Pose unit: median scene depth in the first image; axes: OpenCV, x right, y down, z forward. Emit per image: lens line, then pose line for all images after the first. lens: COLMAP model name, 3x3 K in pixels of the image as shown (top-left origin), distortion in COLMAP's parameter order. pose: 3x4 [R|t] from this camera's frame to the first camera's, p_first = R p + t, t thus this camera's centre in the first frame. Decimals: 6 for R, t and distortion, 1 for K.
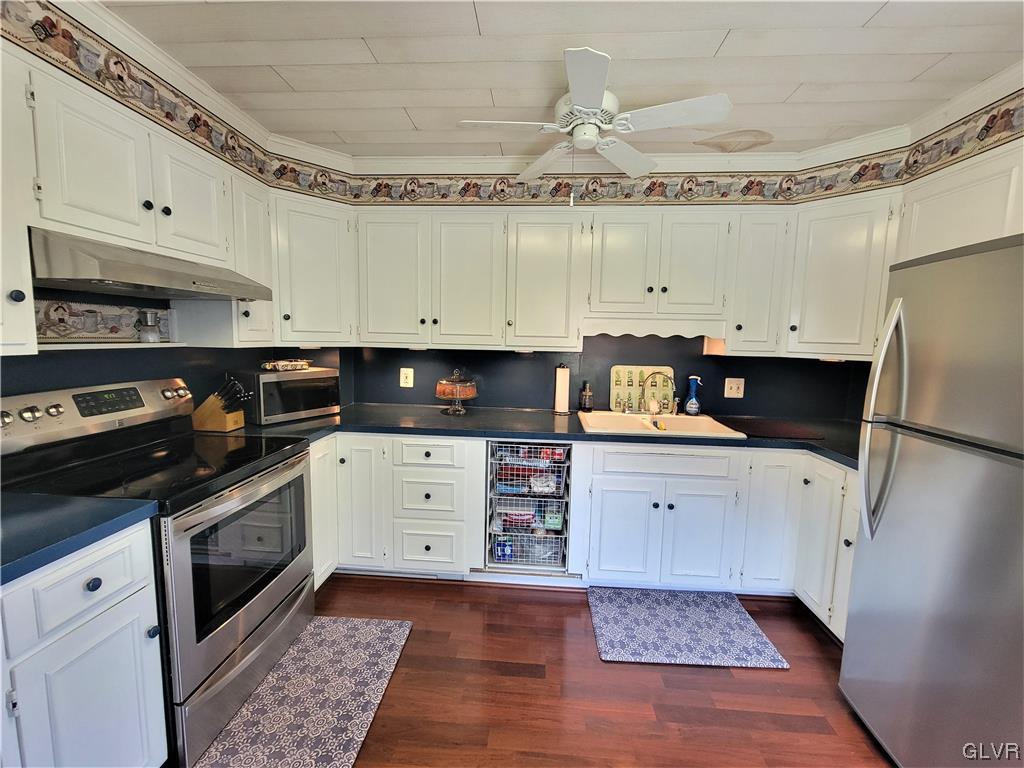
lens RADIAL K [[418.6, 0, 513.7], [0, 418.6, 382.1], [0, 0, 1]] dist [0.006600, -0.000856]
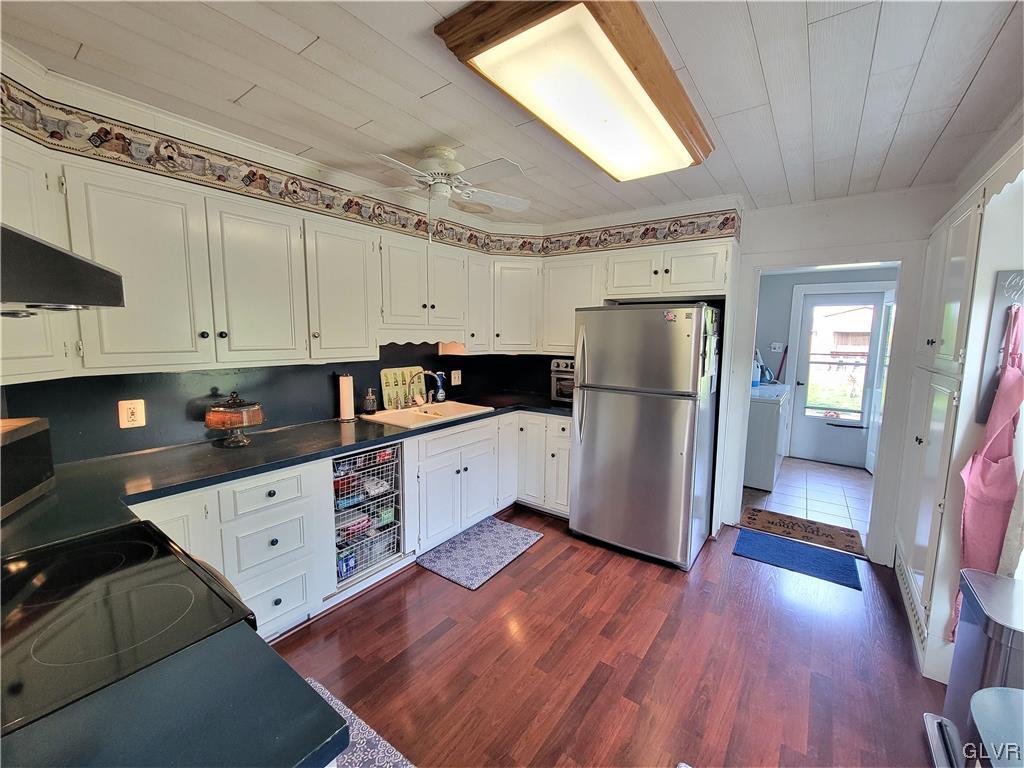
lens RADIAL K [[418.6, 0, 518.3], [0, 418.6, 383.2], [0, 0, 1]] dist [0.006600, -0.000856]
pose [[0.531352, -0.118126, 0.838875, -0.606620], [0.092917, 0.992383, 0.080887, -0.070901], [-0.842040, 0.034966, 0.538281, 0.108407]]
